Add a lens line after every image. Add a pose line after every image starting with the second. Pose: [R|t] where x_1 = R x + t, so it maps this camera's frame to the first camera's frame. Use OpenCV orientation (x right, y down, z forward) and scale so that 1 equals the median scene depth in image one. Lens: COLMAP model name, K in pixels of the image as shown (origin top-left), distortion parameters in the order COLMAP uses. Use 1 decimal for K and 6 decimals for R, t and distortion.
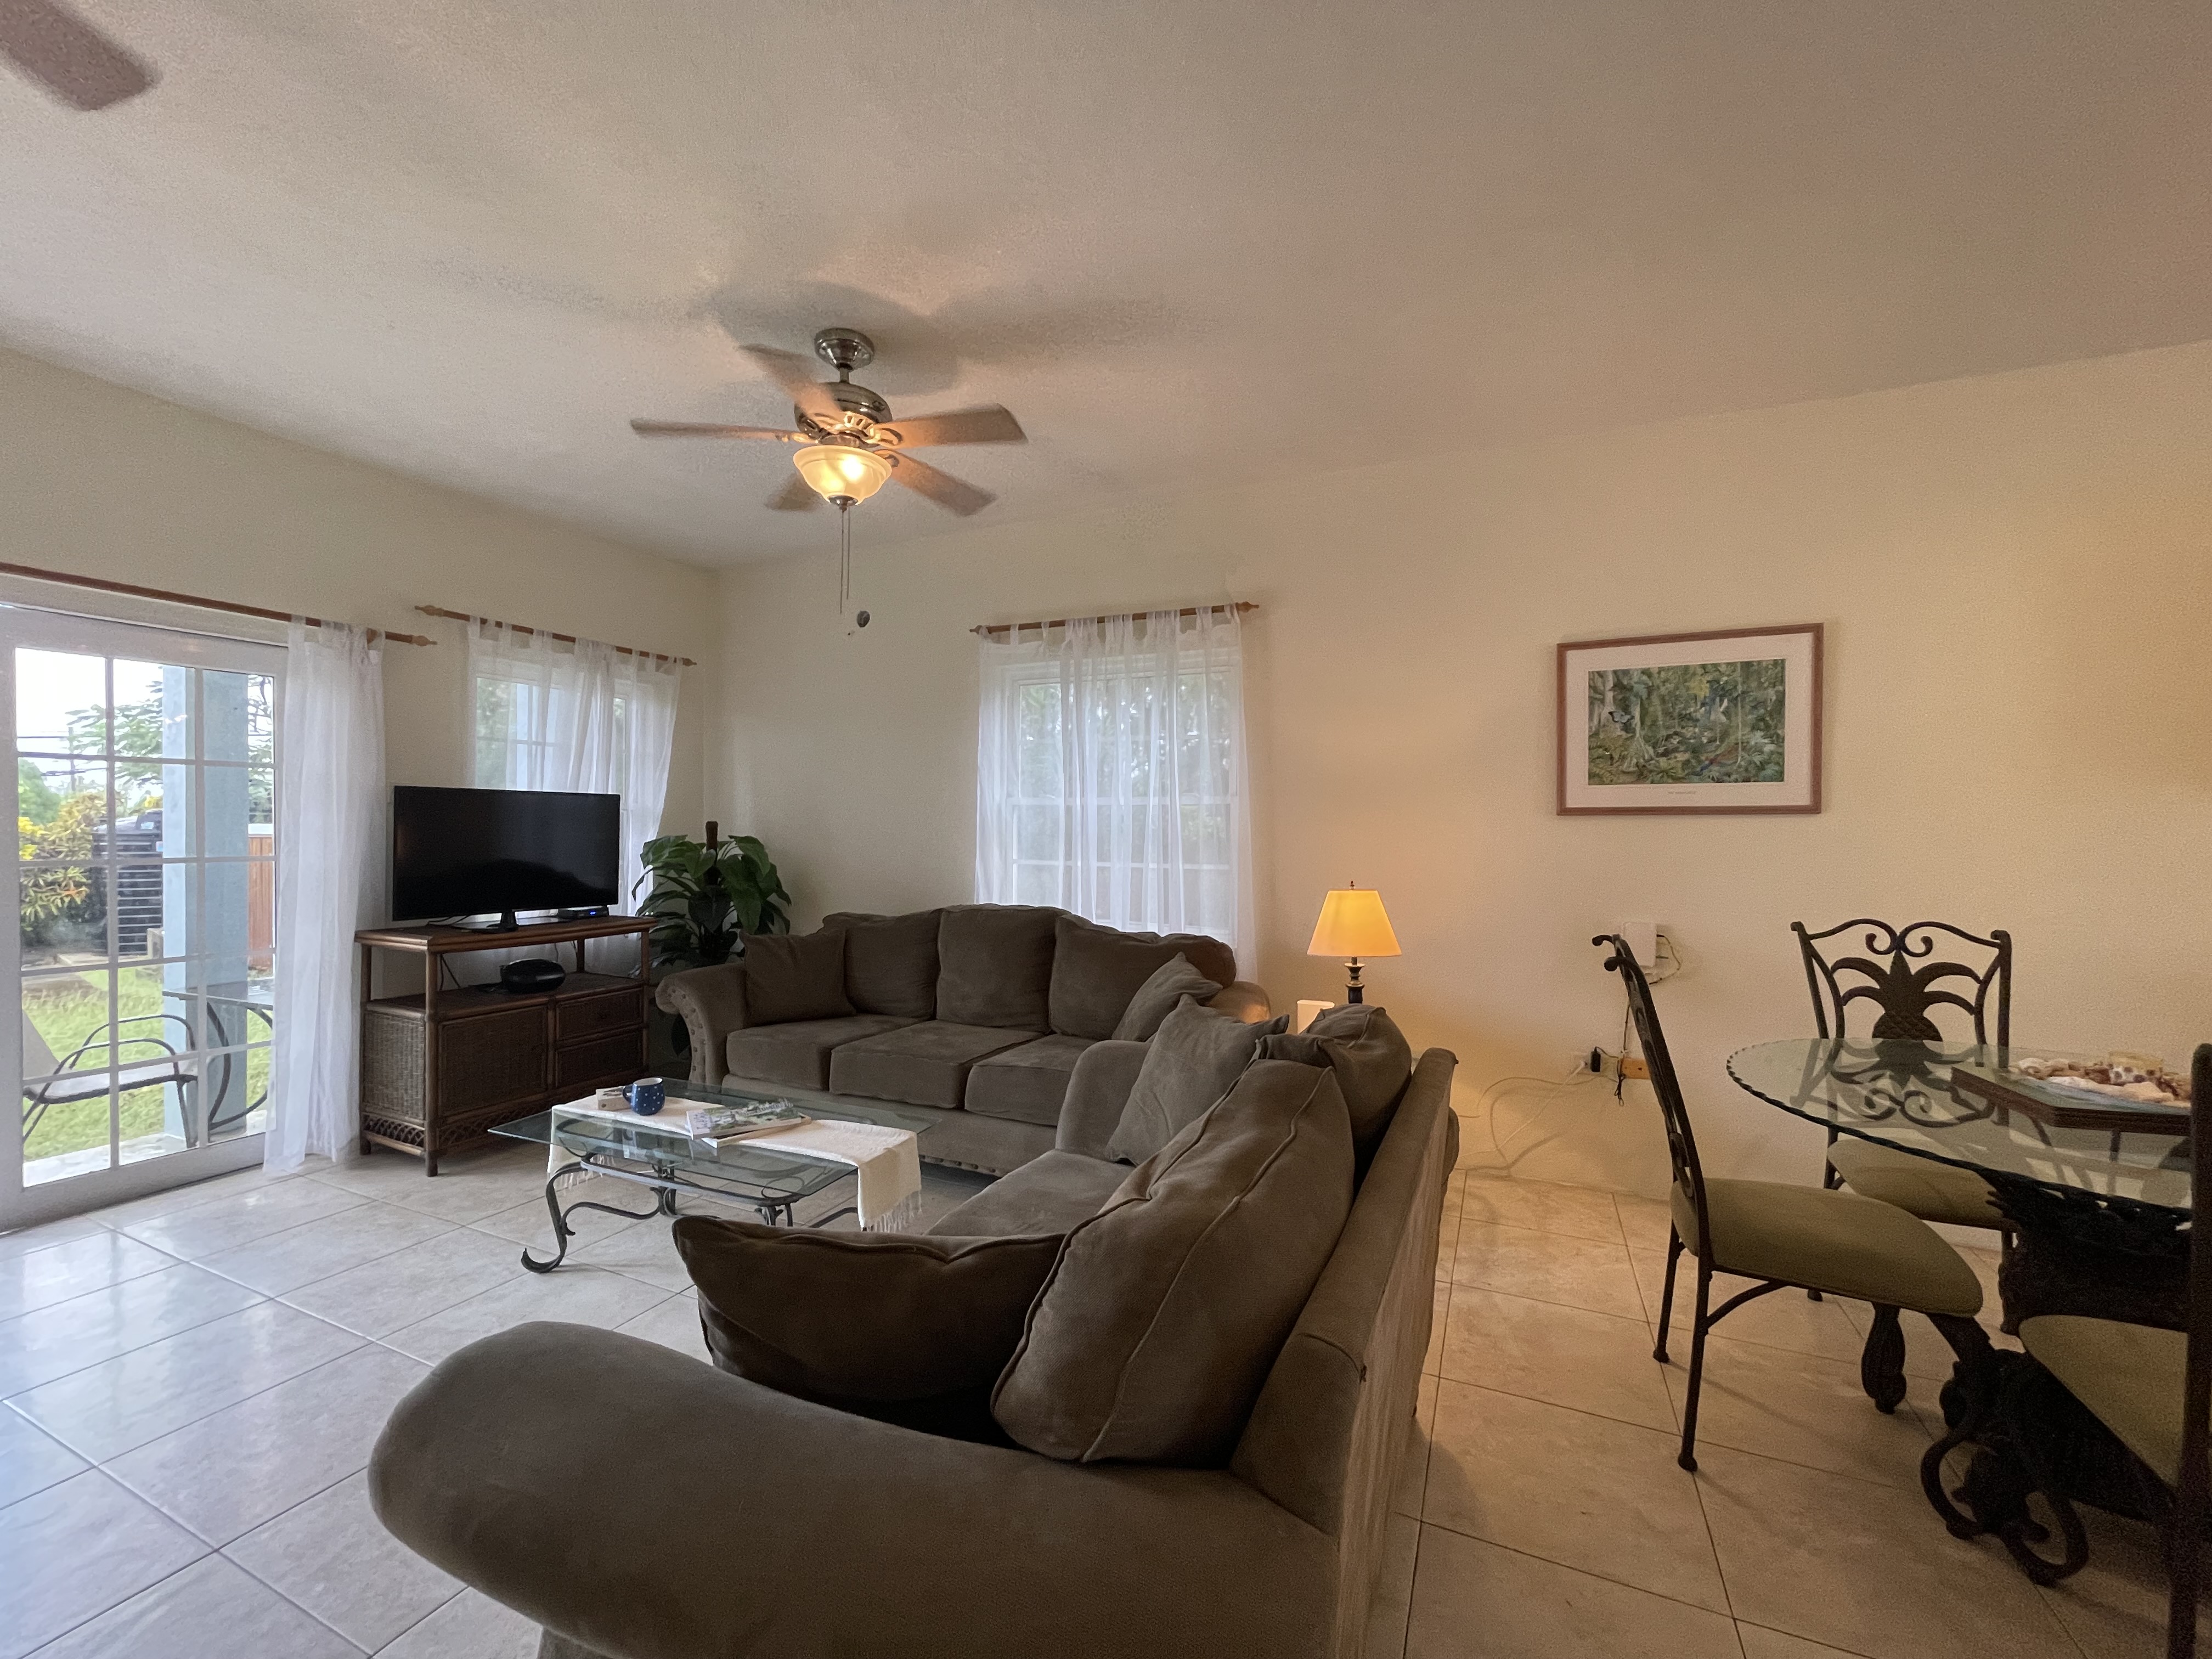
lens RADIAL K [[891.4, 0, 1107.7], [0, 891.4, 830.3], [0, 0, 1]] dist [-0.002364, -0.000068]
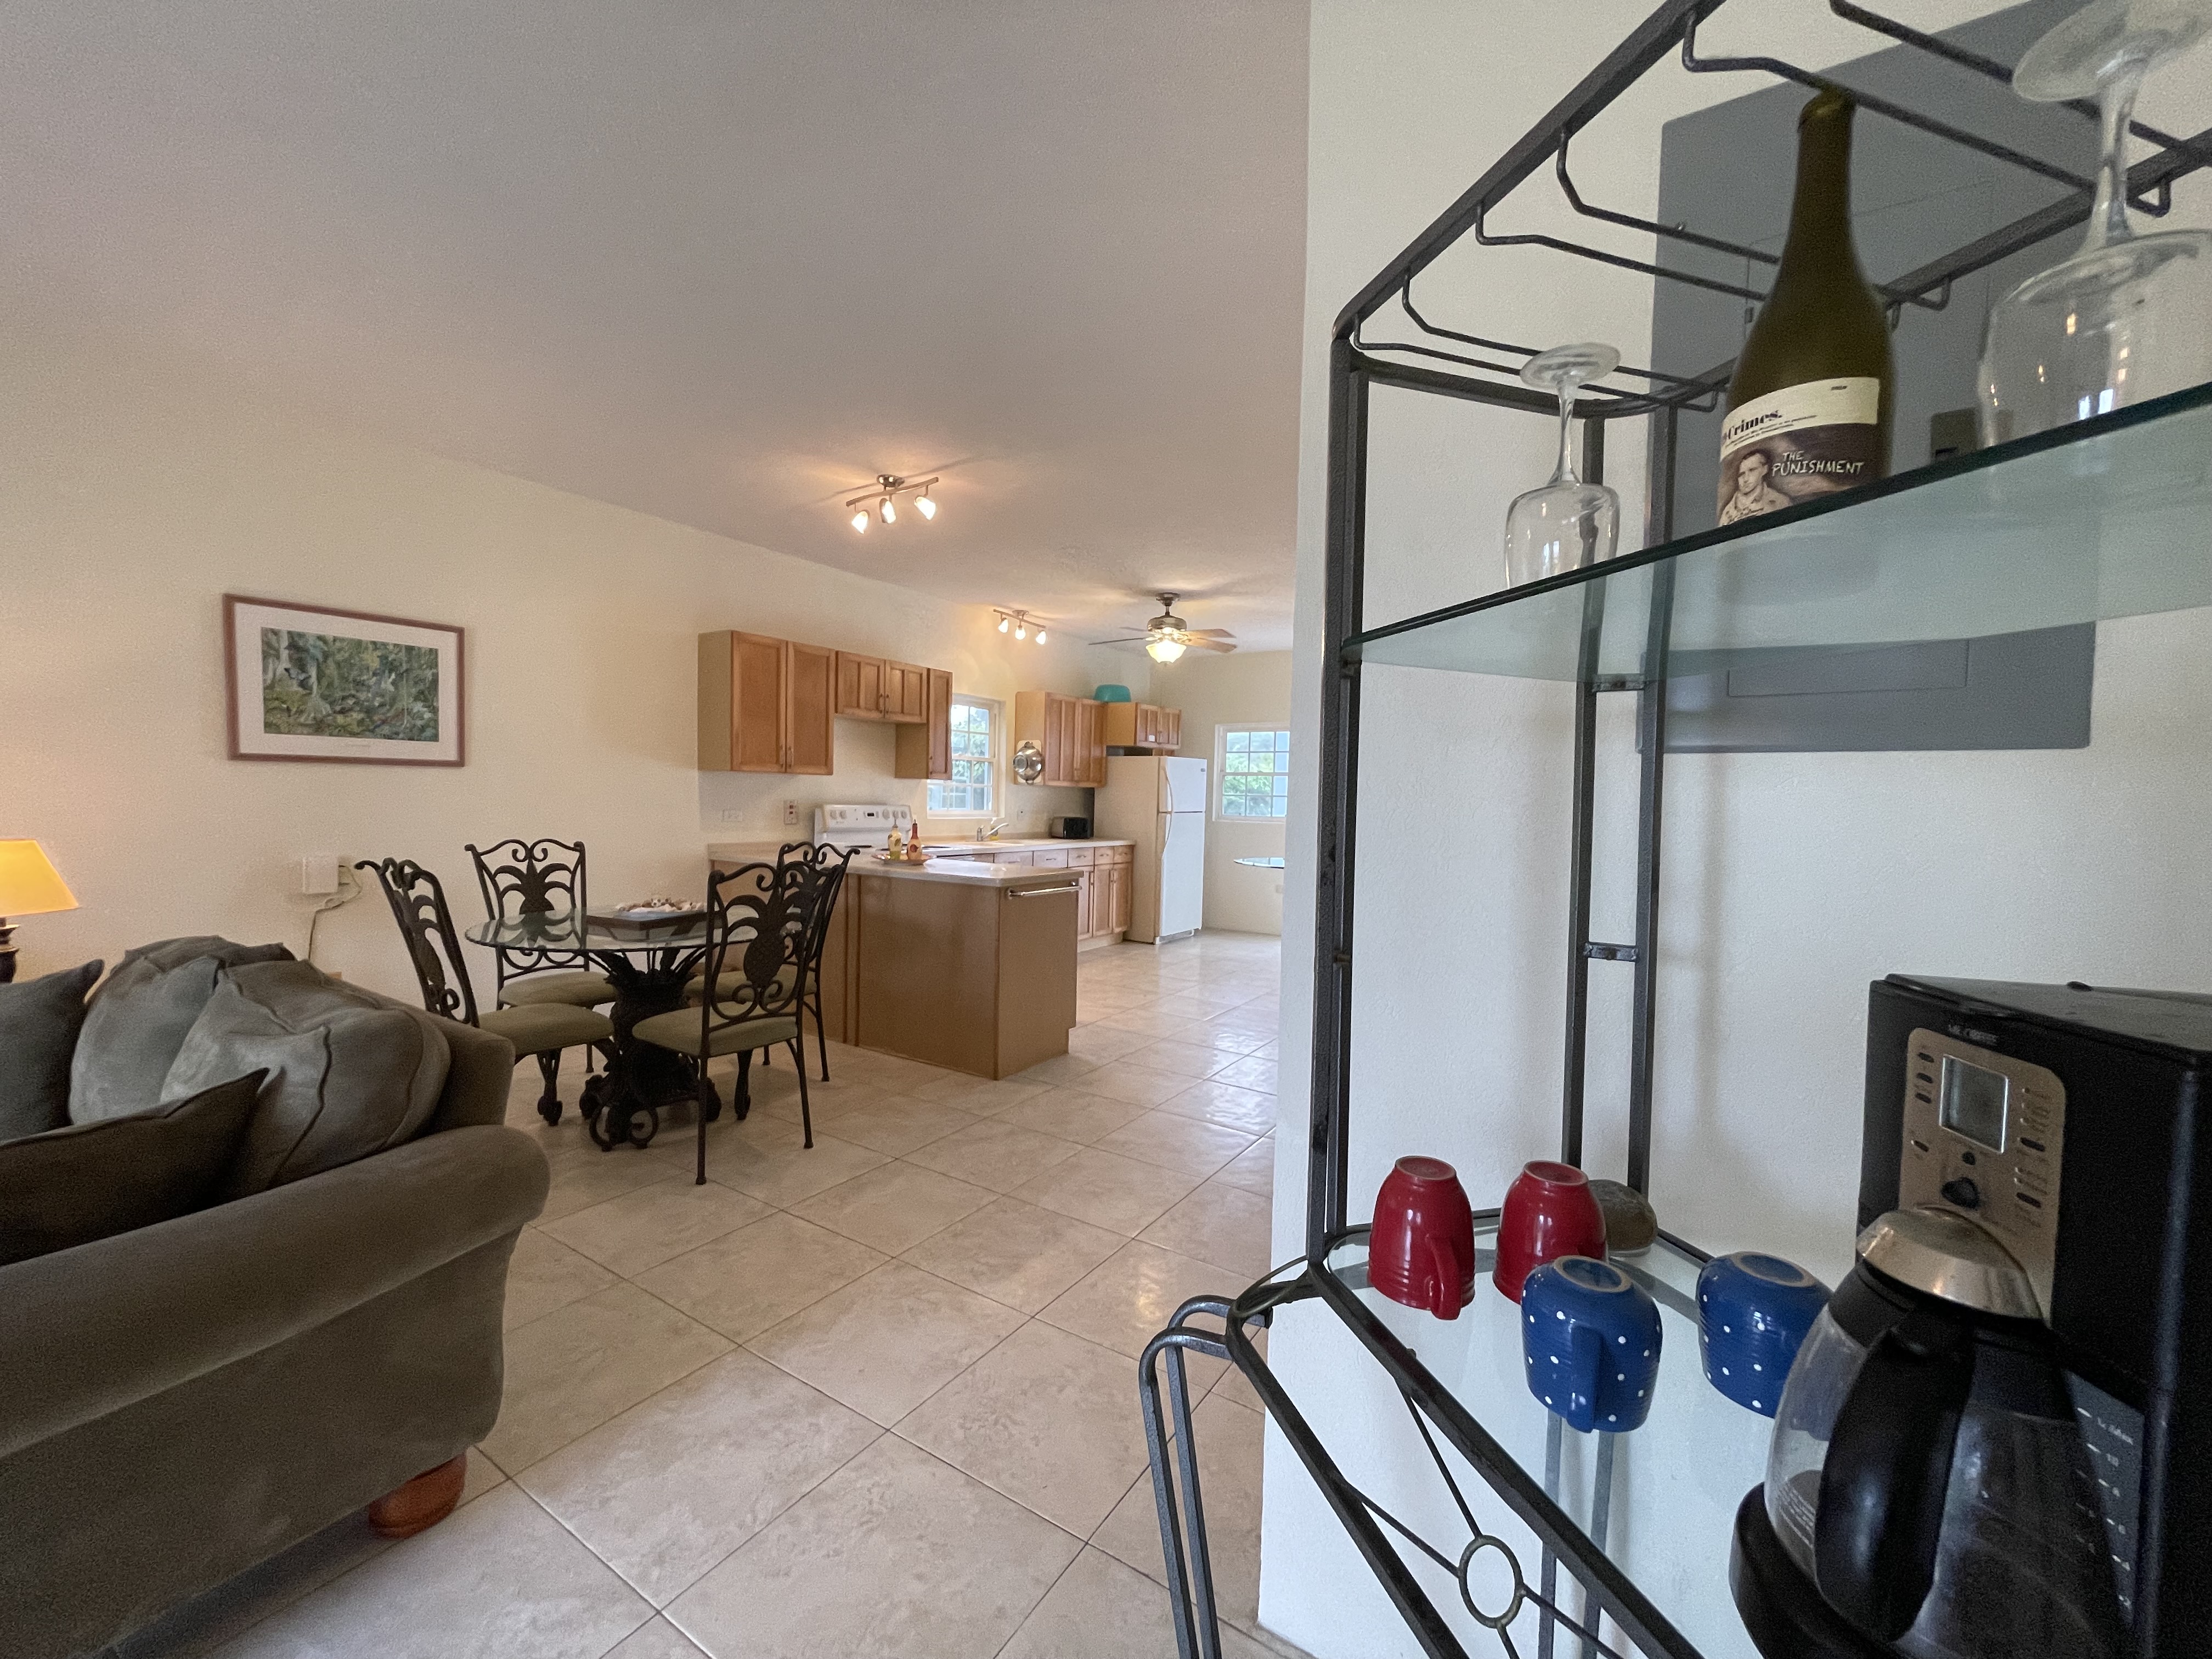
lens RADIAL K [[891.4, 0, 1108.2], [0, 891.4, 838.8], [0, 0, 1]] dist [-0.002364, -0.000068]
pose [[0.143358, -0.052410, 0.988282, -0.381269], [-0.021984, 0.998182, 0.056124, -0.006331], [-0.989427, -0.029773, 0.141946, -0.165991]]
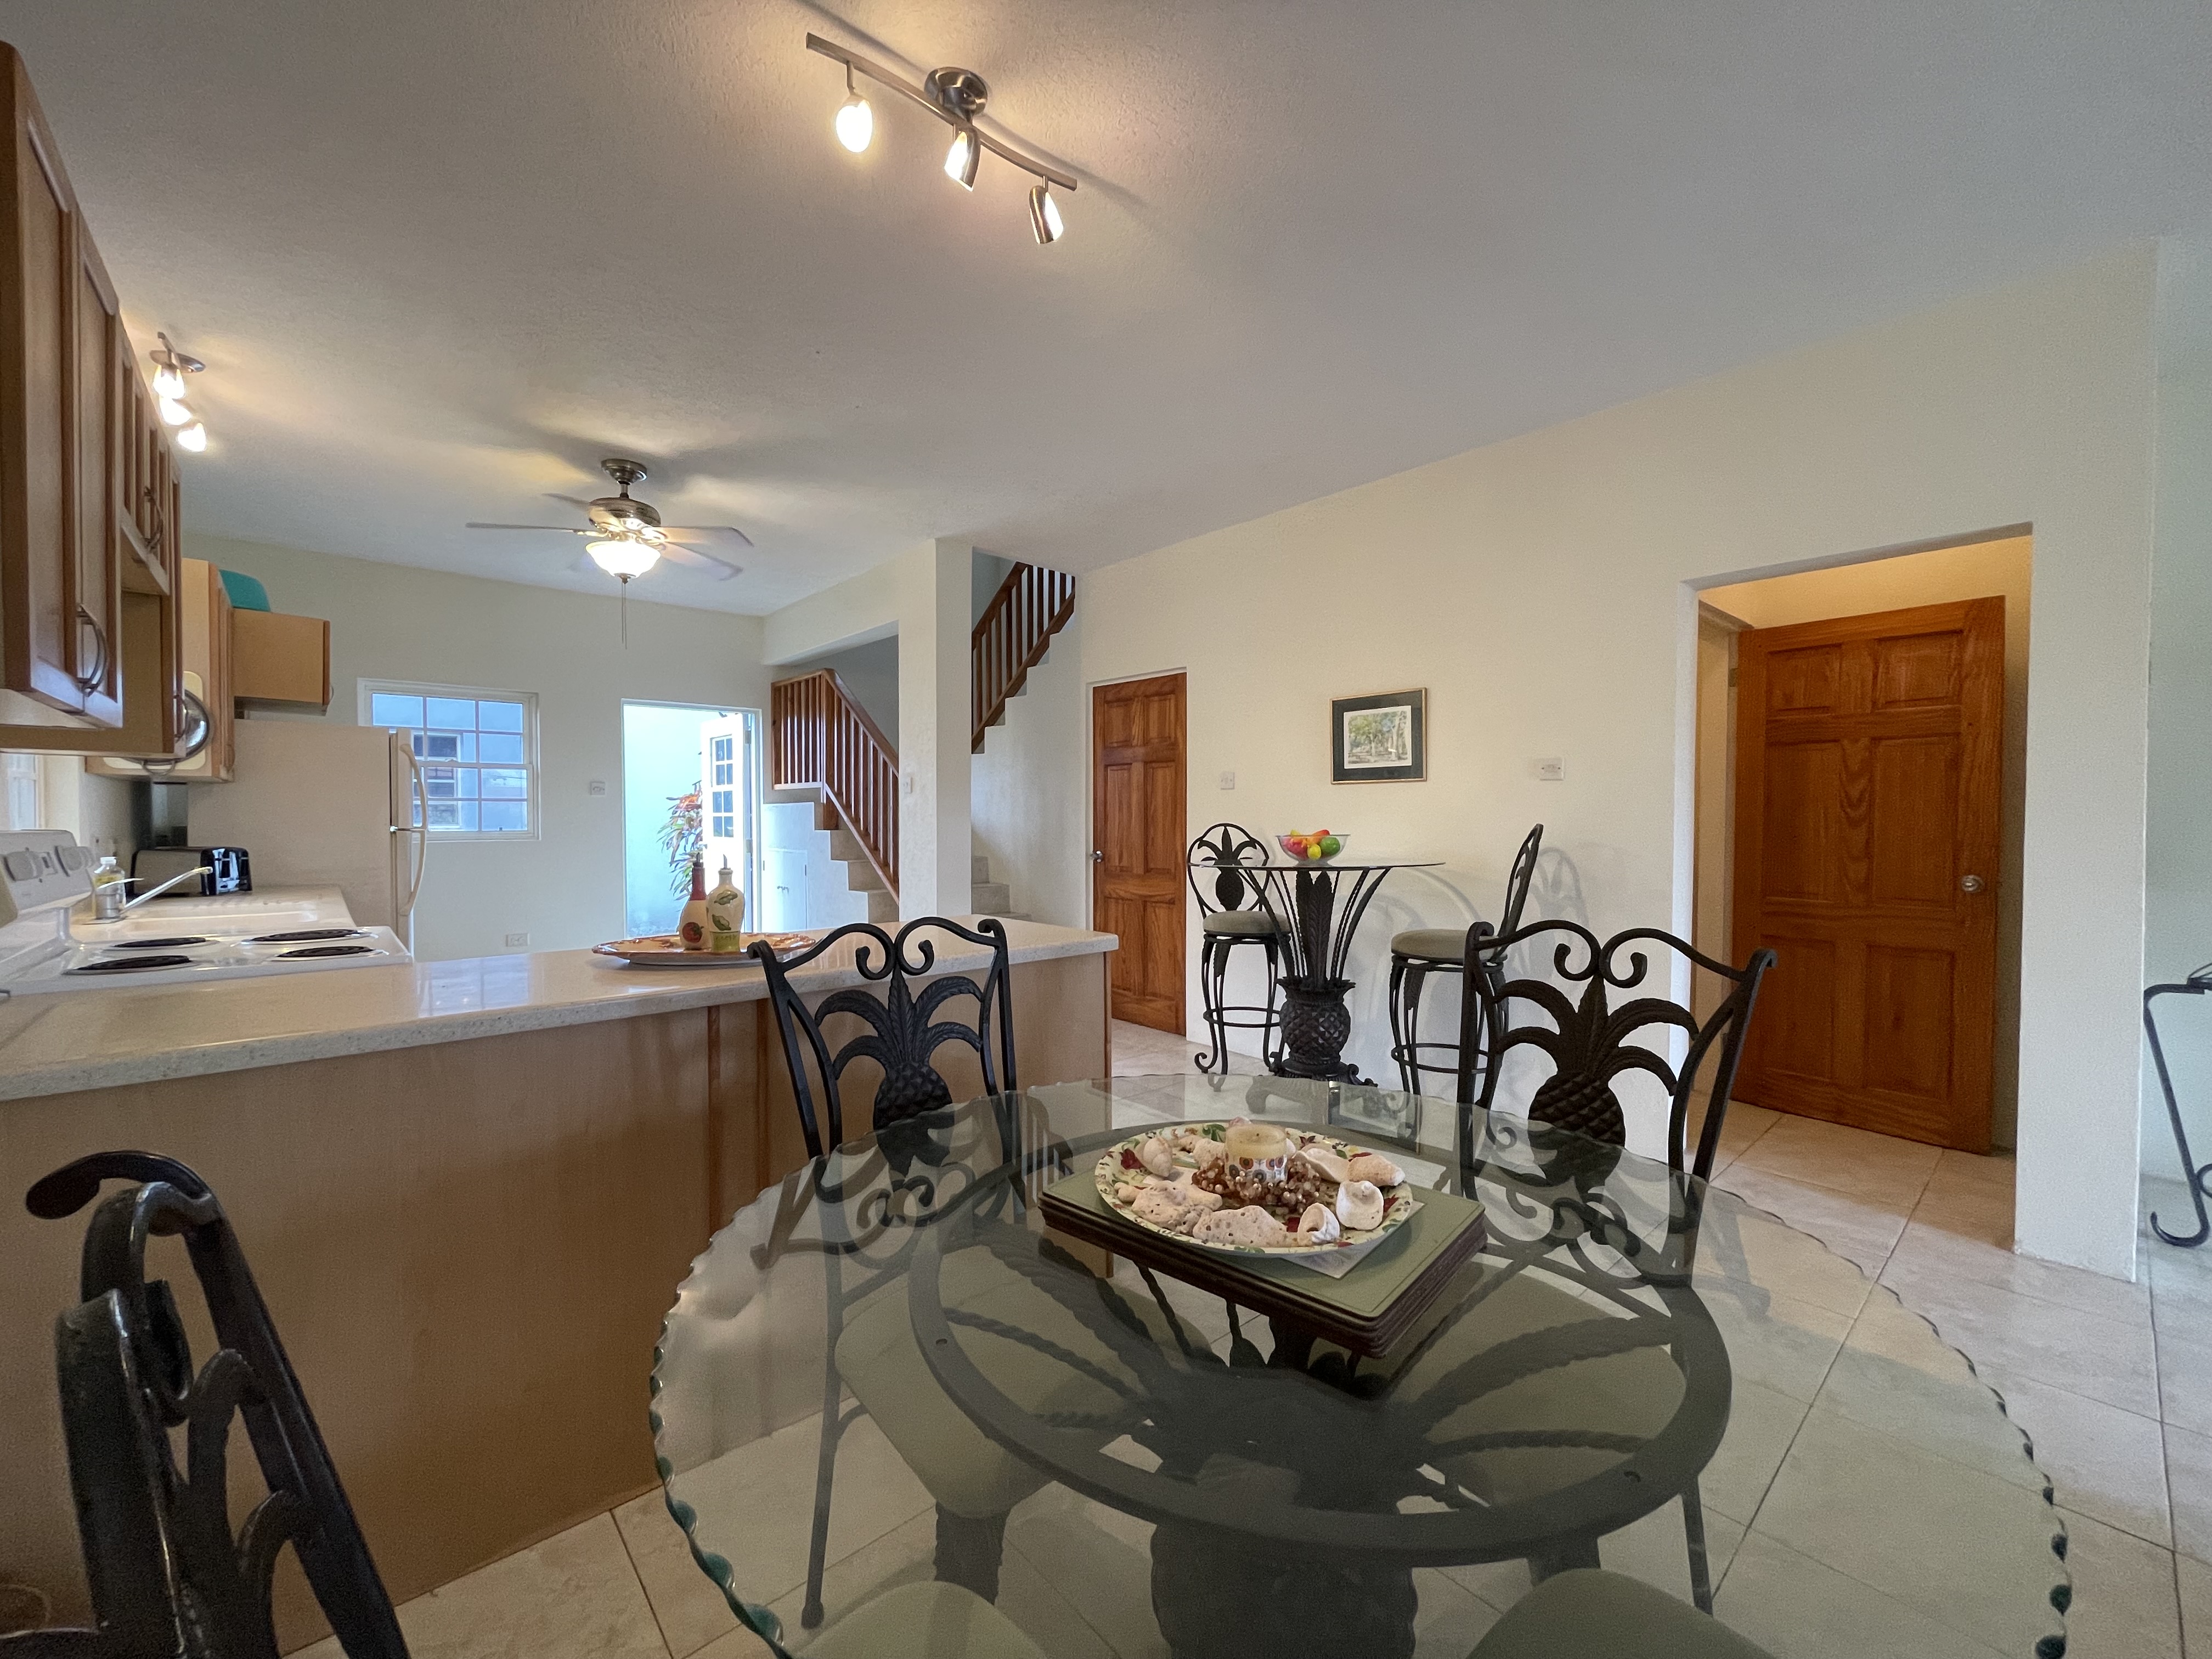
lens RADIAL K [[891.4, 0, 1100.2], [0, 891.4, 837.5], [0, 0, 1]] dist [-0.002364, -0.000068]
pose [[-0.911982, -0.017737, 0.409846, 0.519265], [-0.008343, 0.999660, 0.024699, 0.023112], [-0.410145, 0.019105, -0.911820, 0.808287]]
